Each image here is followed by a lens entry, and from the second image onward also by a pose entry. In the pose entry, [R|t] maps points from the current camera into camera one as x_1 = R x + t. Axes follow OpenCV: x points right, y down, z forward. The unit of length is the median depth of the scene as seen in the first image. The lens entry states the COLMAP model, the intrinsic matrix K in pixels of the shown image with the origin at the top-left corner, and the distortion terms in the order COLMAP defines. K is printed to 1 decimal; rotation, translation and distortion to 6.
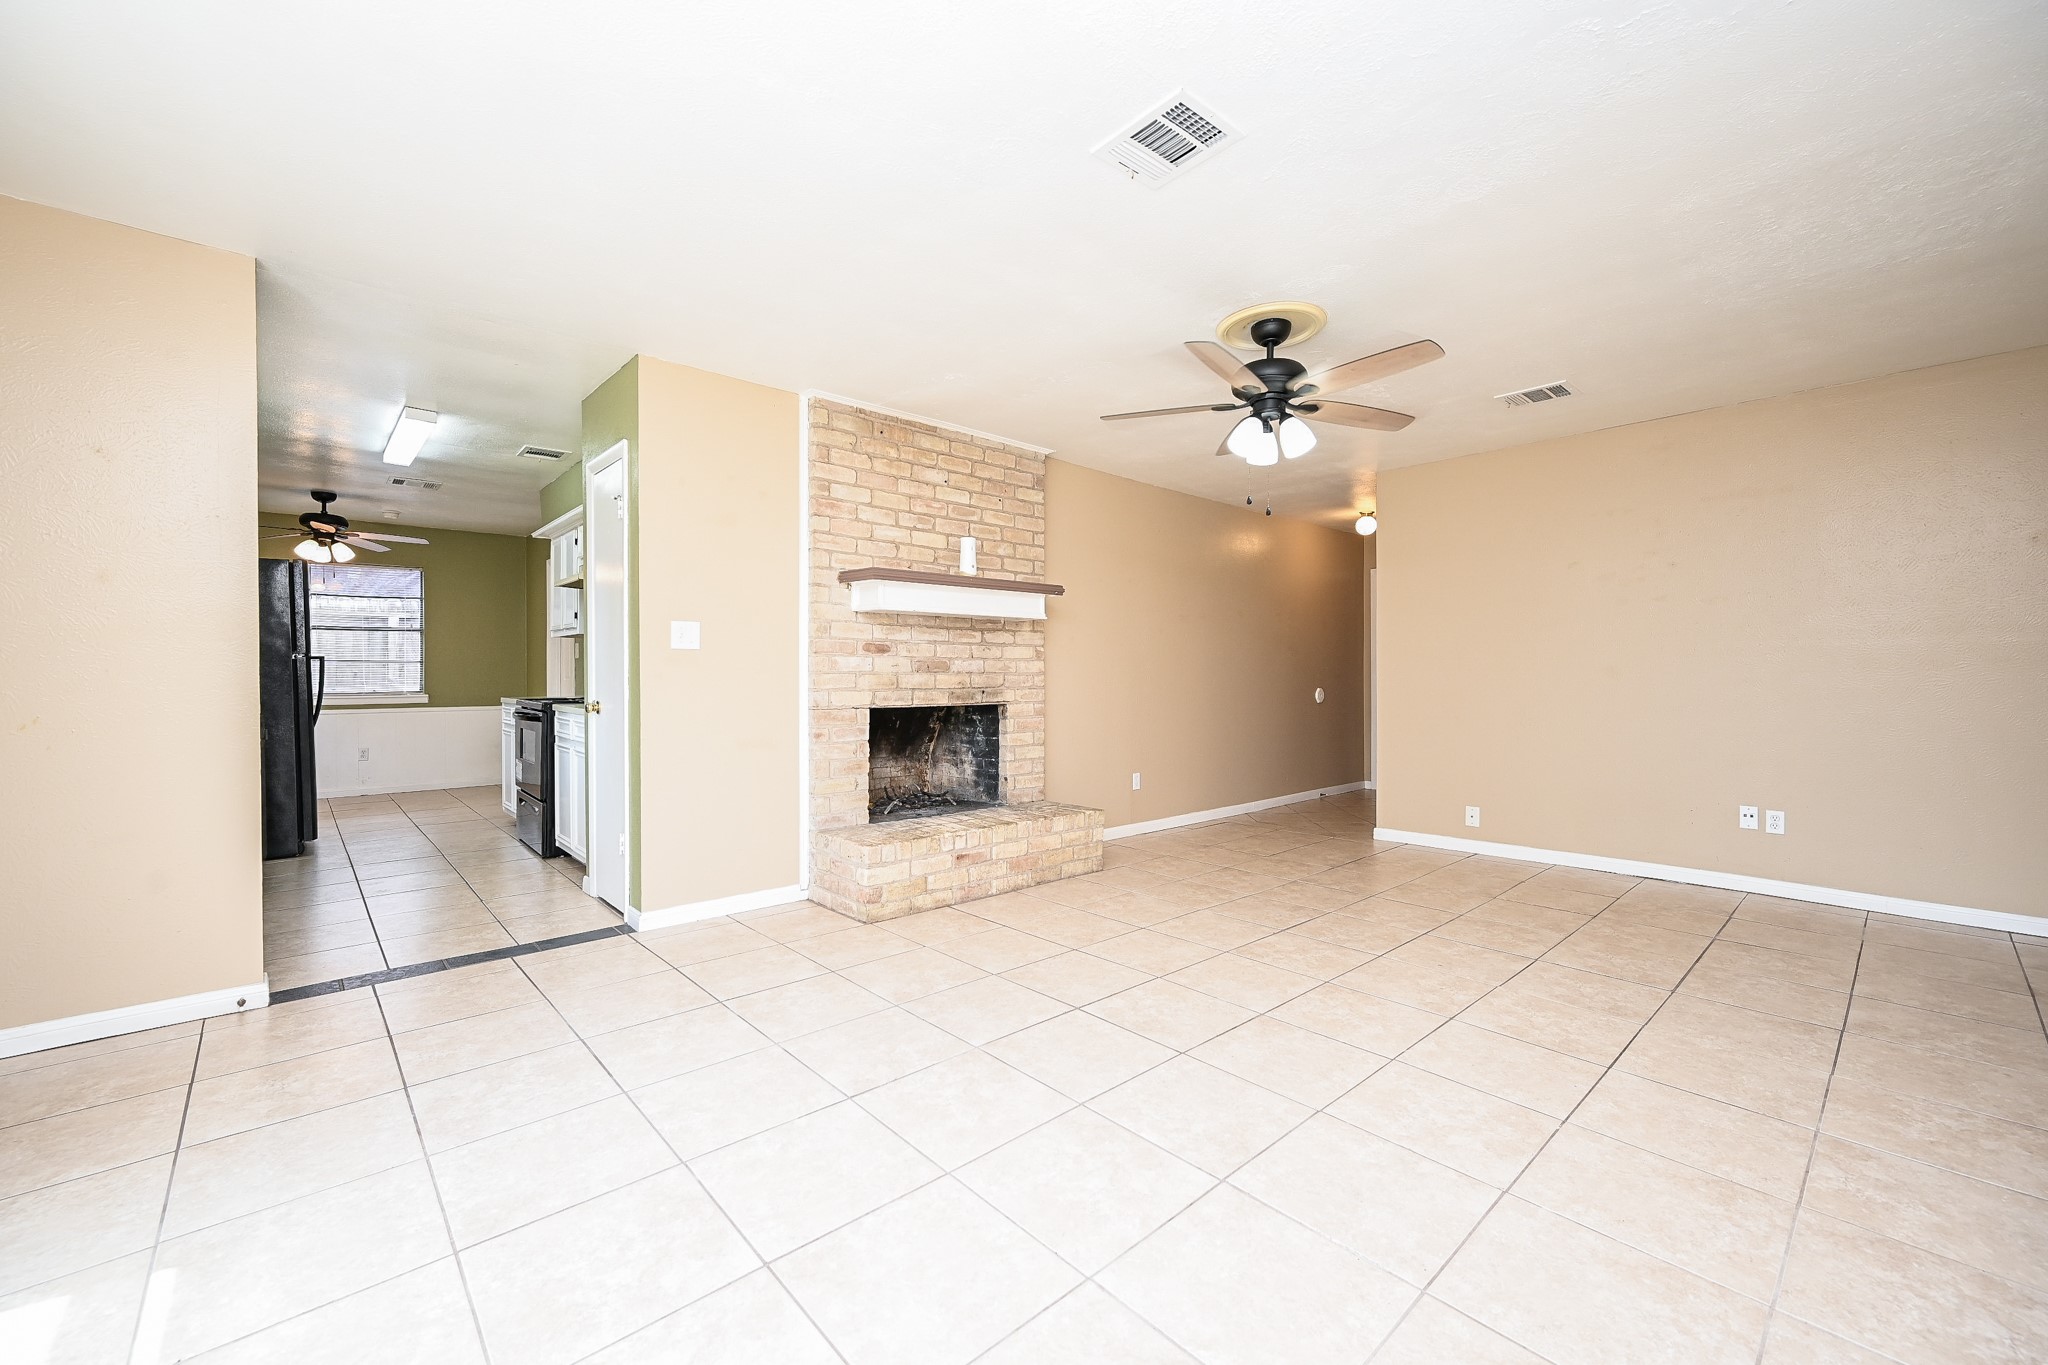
lens RADIAL K [[815.8, 0, 1020.5], [0, 815.8, 677.6], [0, 0, 1]] dist [-0.000398, 0.000282]
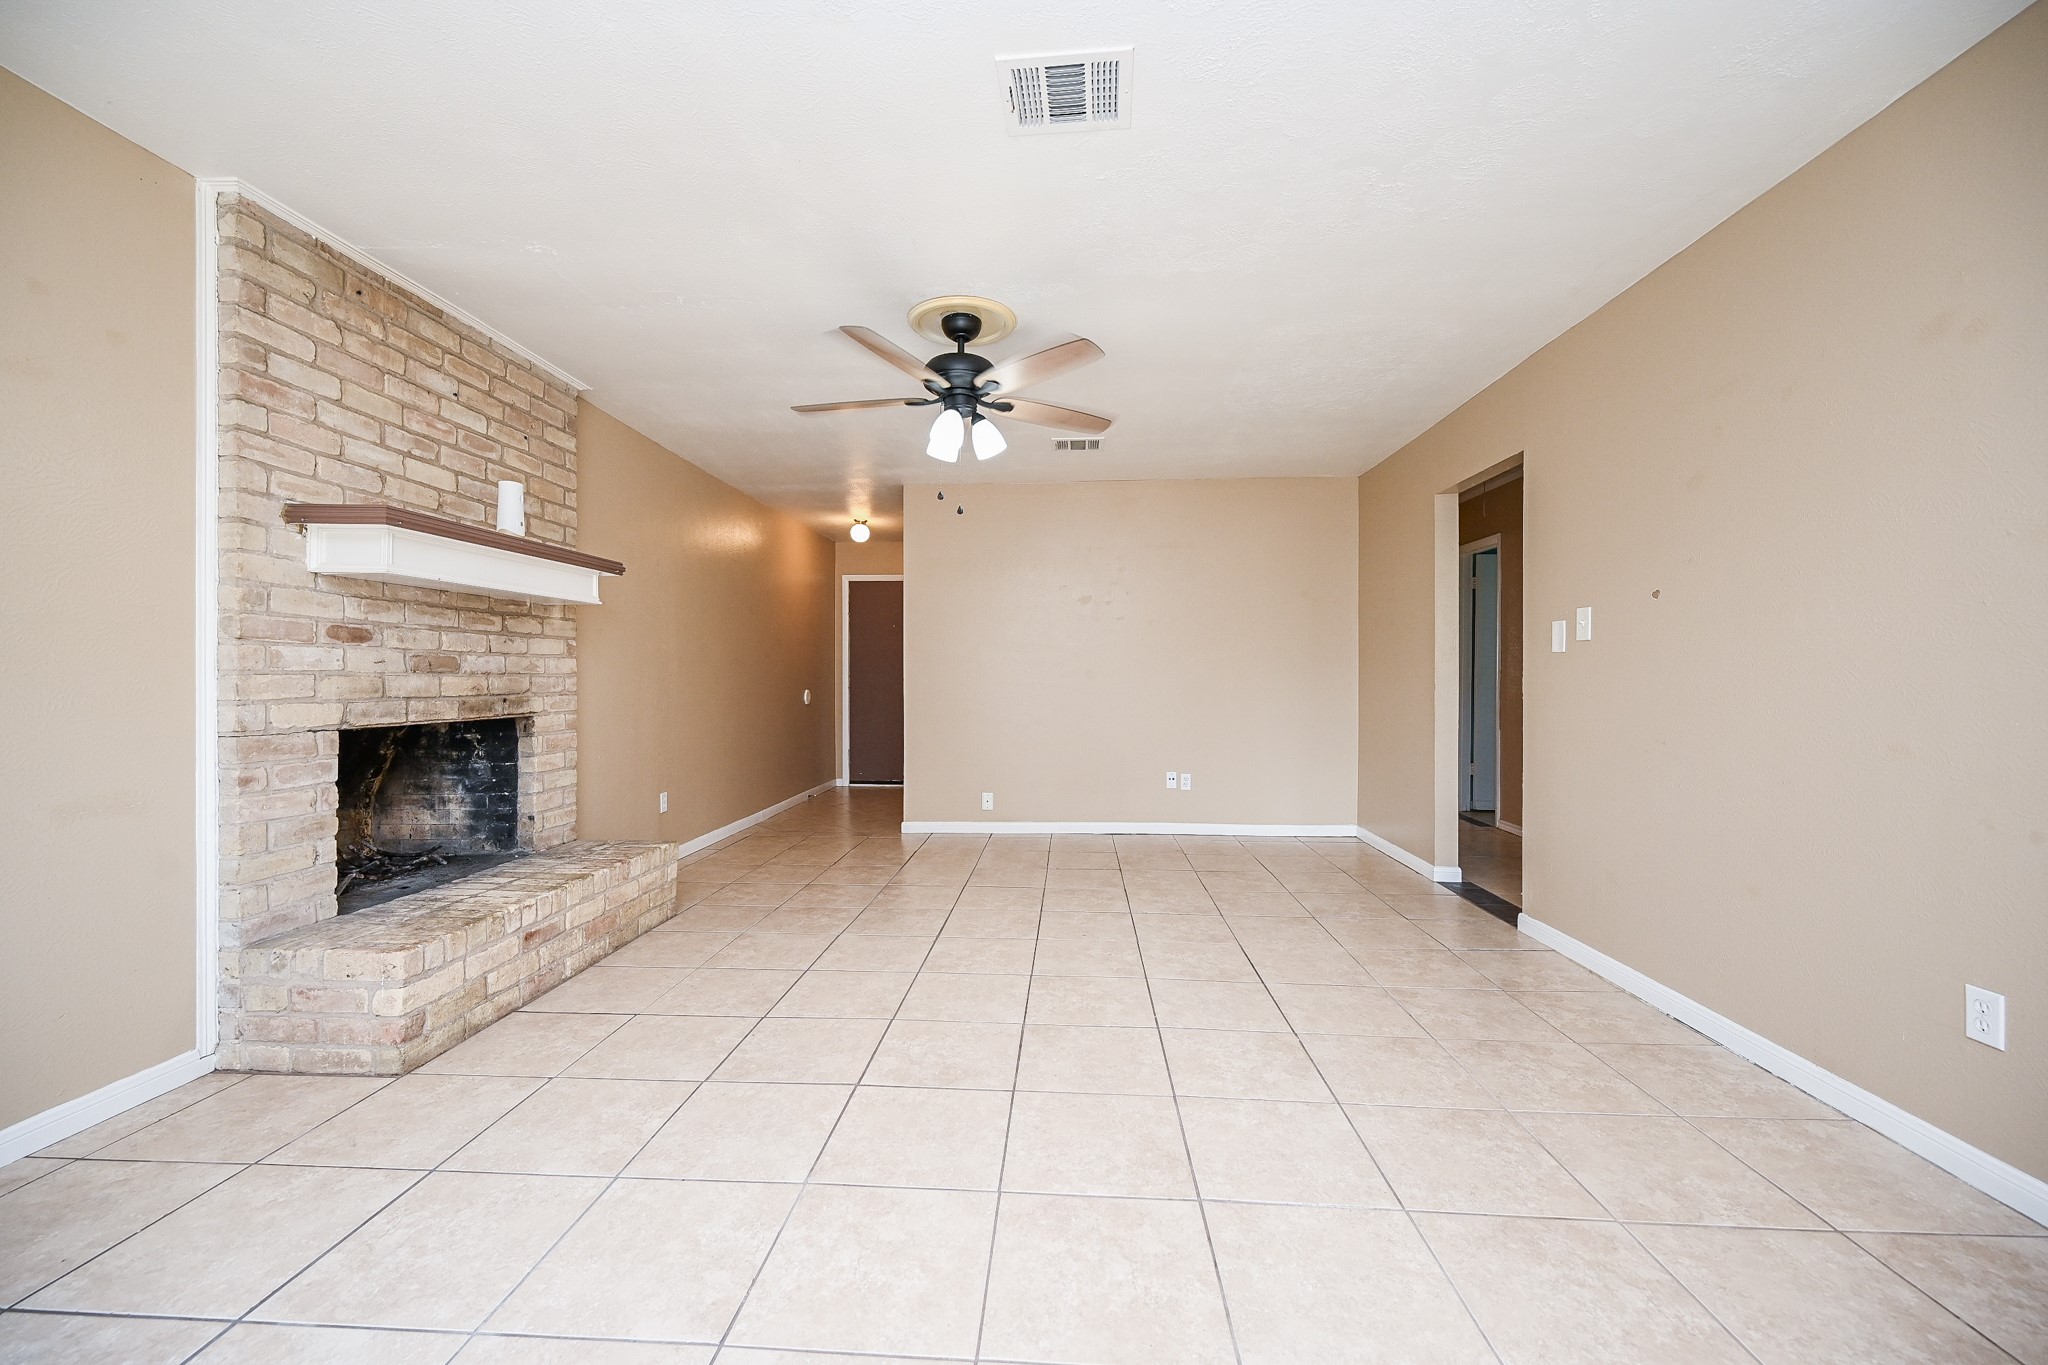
lens RADIAL K [[806.8, 0, 1021.0], [0, 806.8, 678.7], [0, 0, 1]] dist [-0.000915, 0.000149]
pose [[0.714499, -0.000875, 0.699636, -0.236963], [0.000854, 1.000000, 0.000379, -0.001421], [-0.699636, 0.000326, 0.714500, 0.191627]]
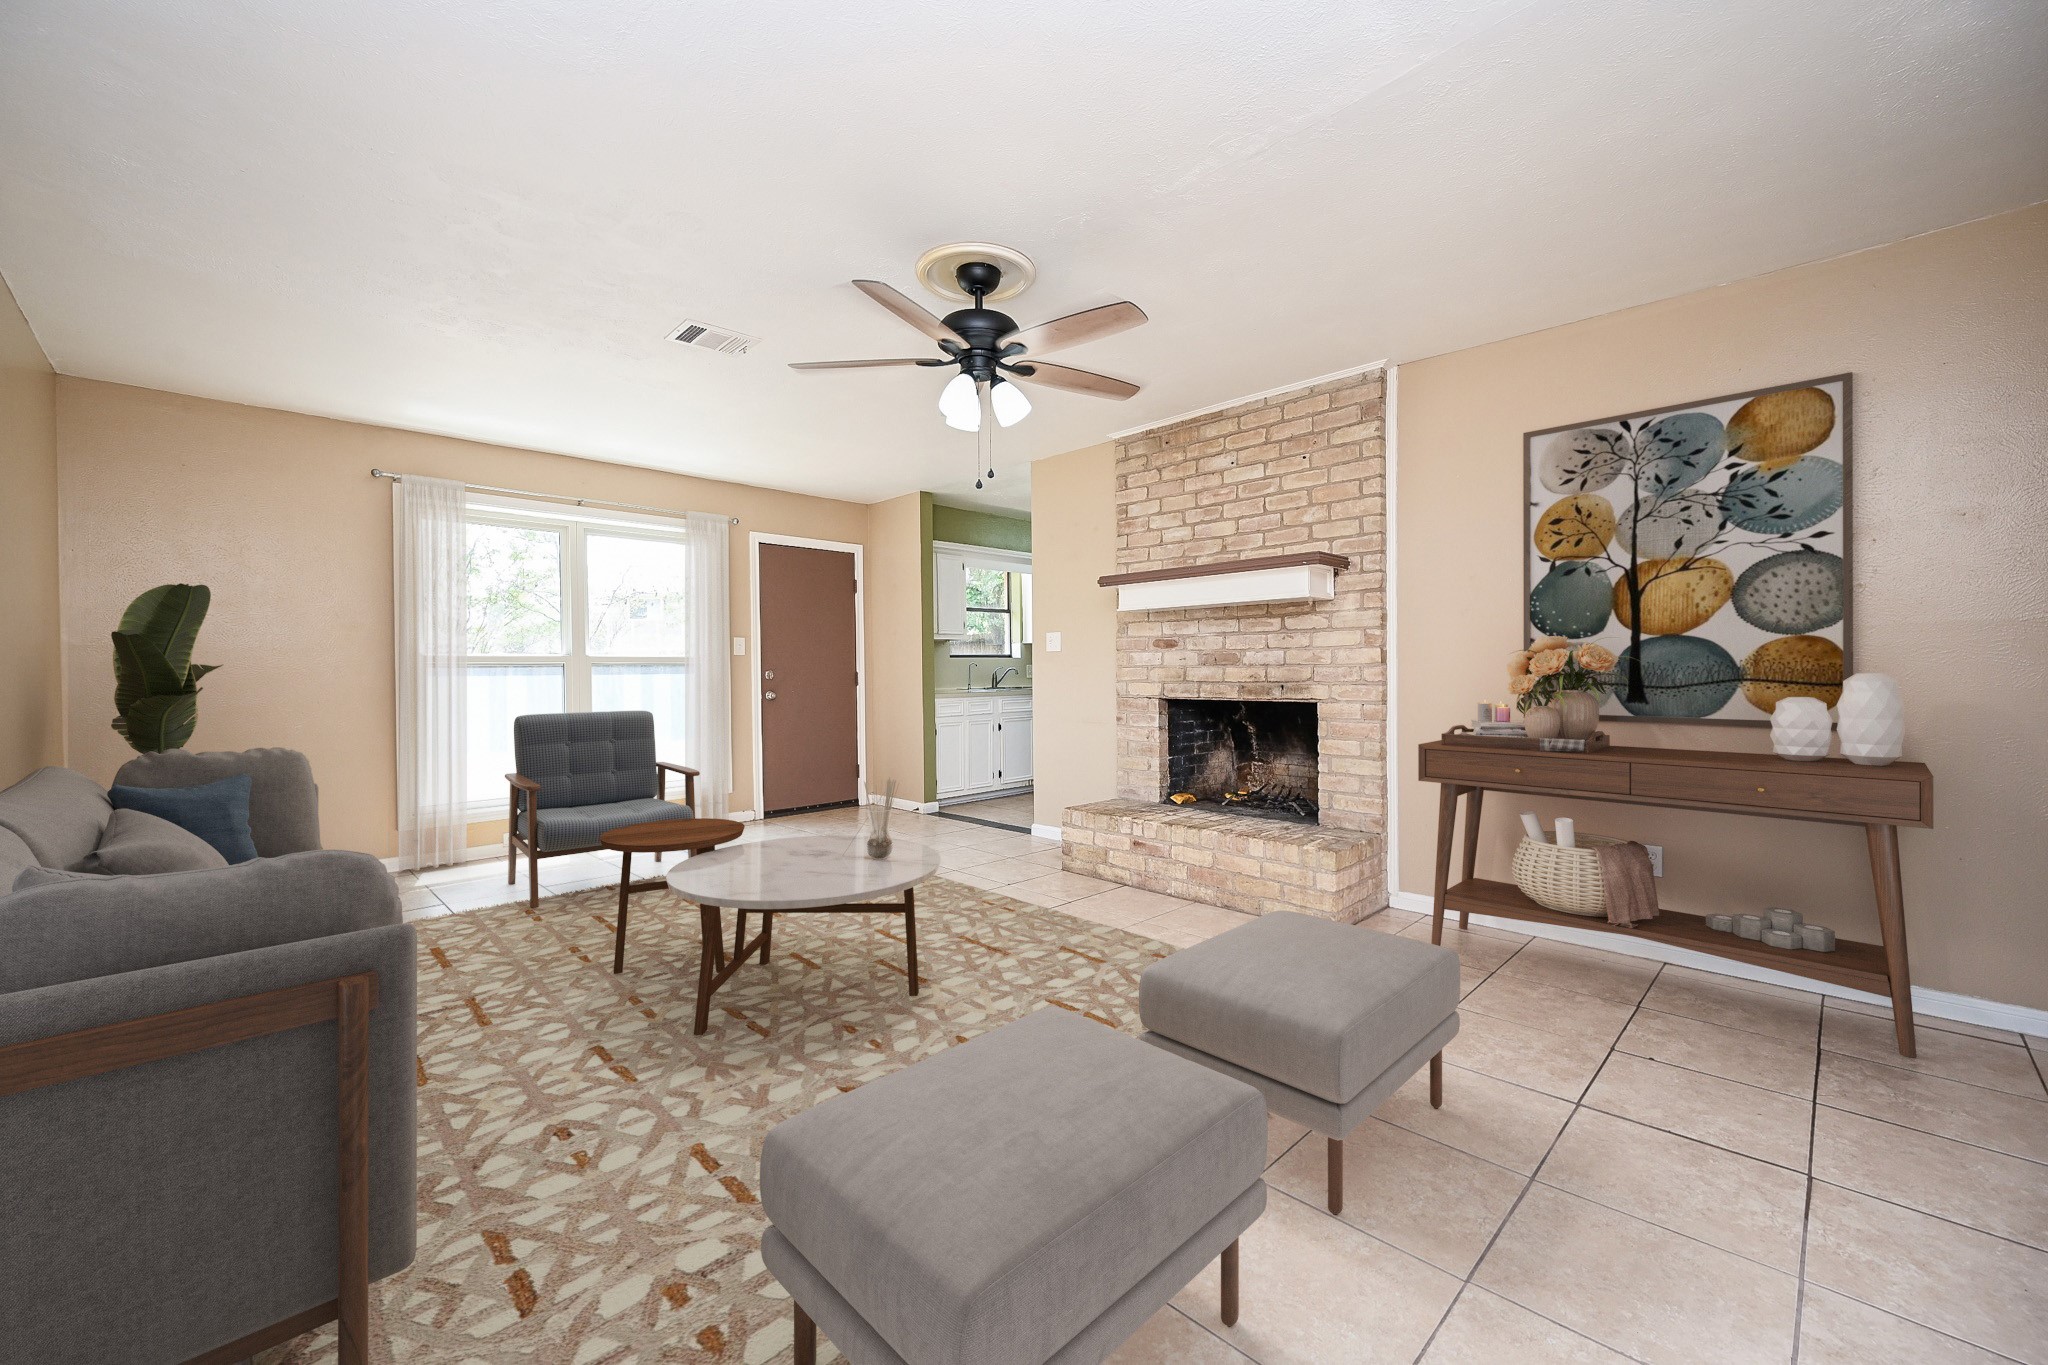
lens RADIAL K [[815.8, 0, 1020.5], [0, 815.8, 677.6], [0, 0, 1]] dist [-0.000398, 0.000282]
pose [[0.044034, 0.008441, -0.998994, 0.882231], [0.004673, 0.999952, 0.008655, -0.001079], [0.999019, -0.005049, 0.043992, 0.744844]]
